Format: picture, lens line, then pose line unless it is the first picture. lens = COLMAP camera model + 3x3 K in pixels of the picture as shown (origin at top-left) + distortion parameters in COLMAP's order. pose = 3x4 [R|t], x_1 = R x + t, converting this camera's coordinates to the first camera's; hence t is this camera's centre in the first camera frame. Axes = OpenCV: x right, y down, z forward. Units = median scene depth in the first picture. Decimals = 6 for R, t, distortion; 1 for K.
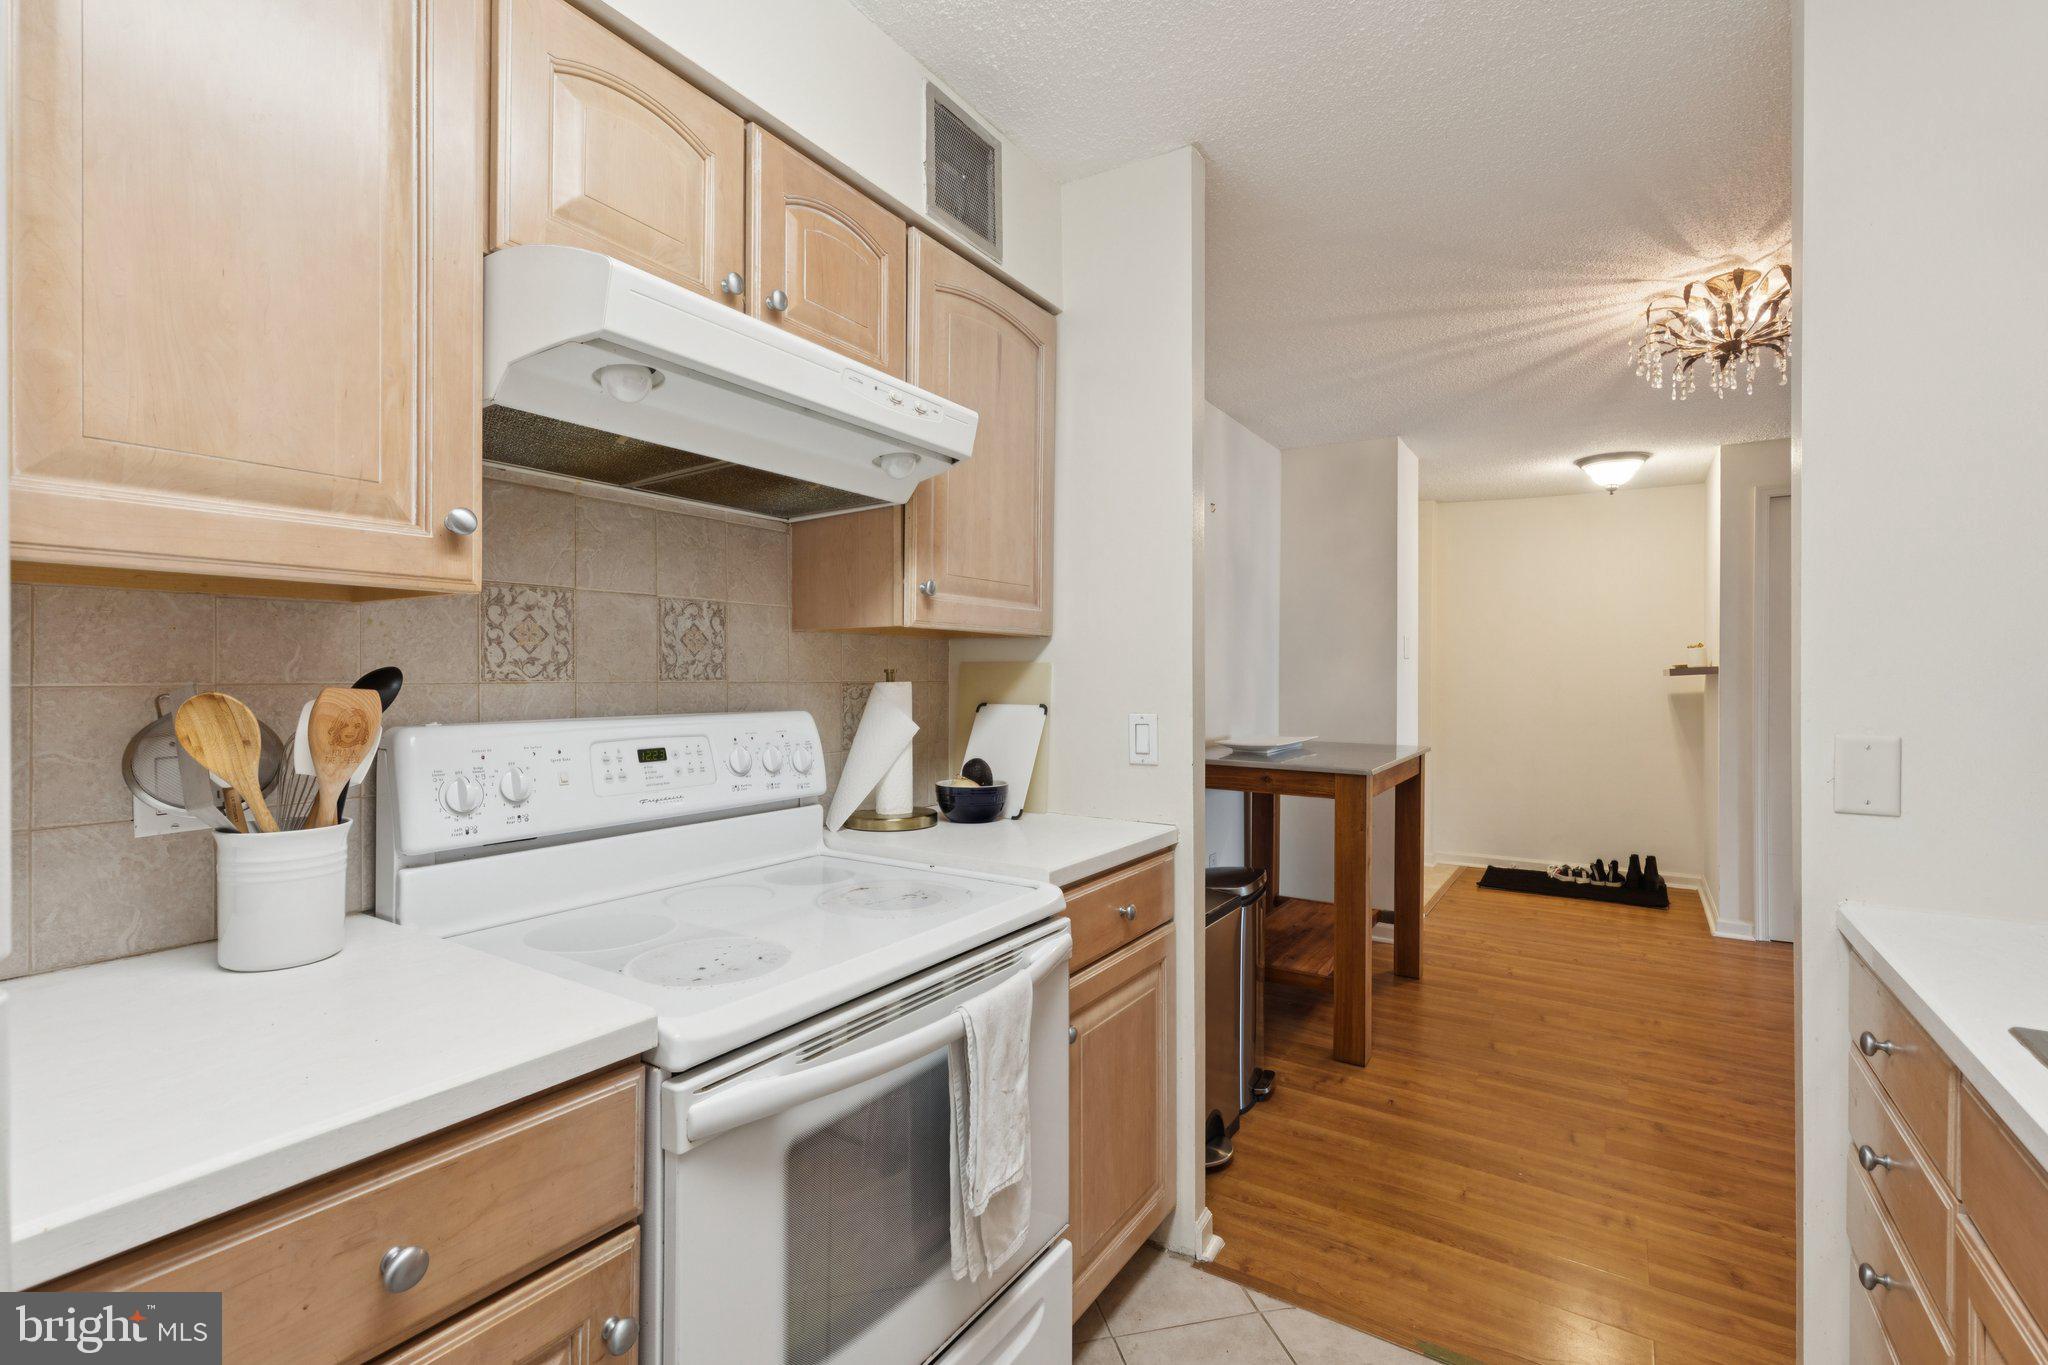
lens RADIAL K [[937.5, 0, 1014.4], [0, 937.5, 667.3], [0, 0, 1]] dist [0.005134, -0.001470]
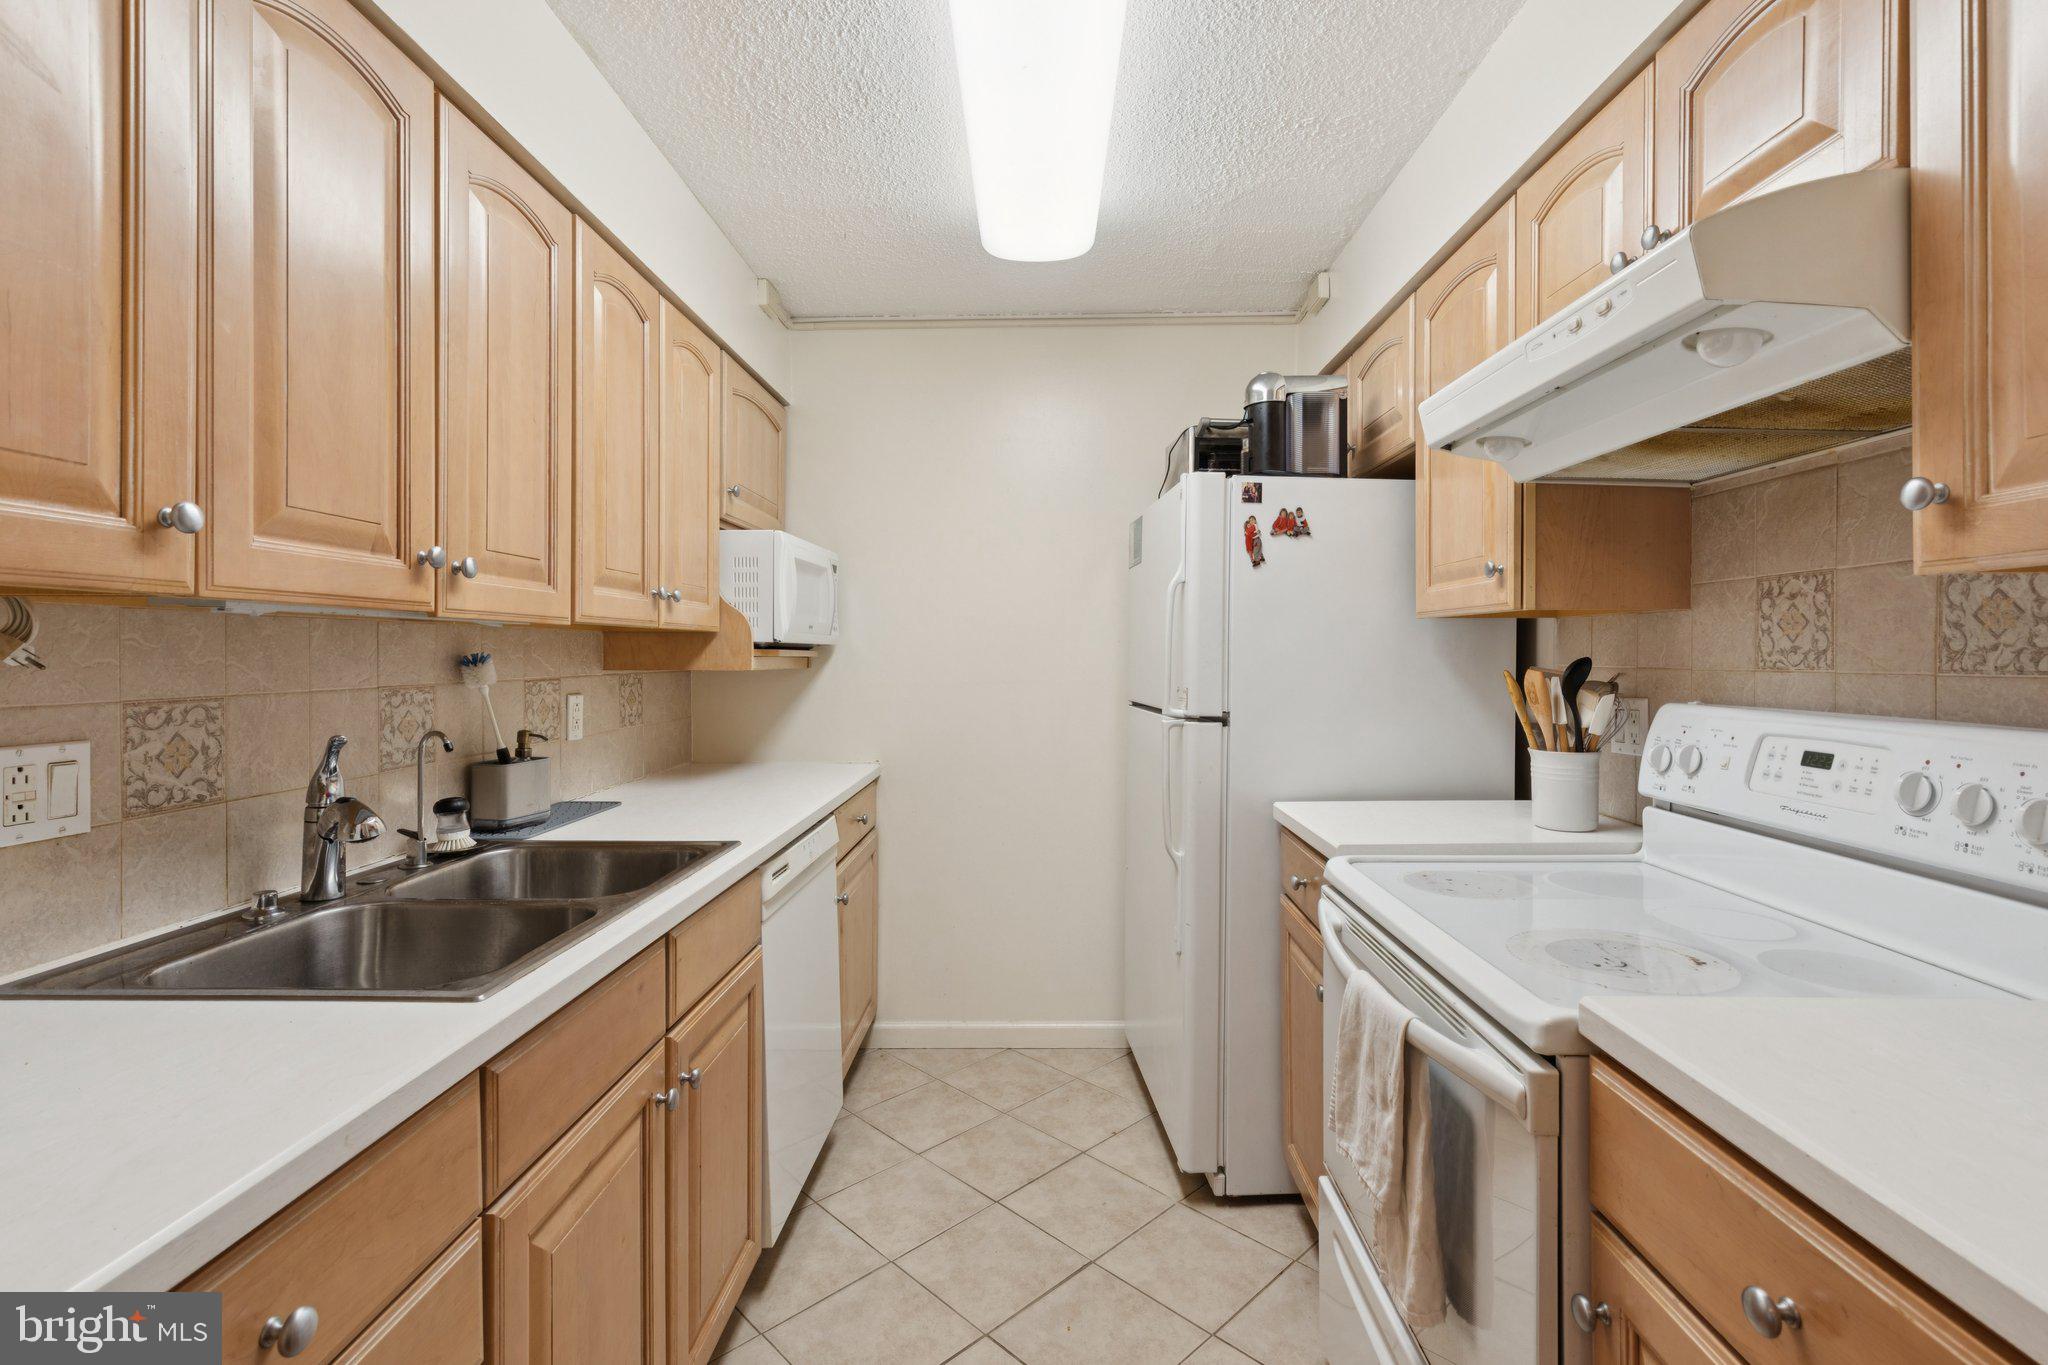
lens RADIAL K [[937.5, 0, 1032.5], [0, 937.5, 679.3], [0, 0, 1]] dist [0.005134, -0.001470]
pose [[-0.854764, 0.012339, -0.518869, 0.627964], [0.002738, 0.999811, 0.019266, 0.002801], [0.519009, 0.015047, -0.854636, 1.302726]]
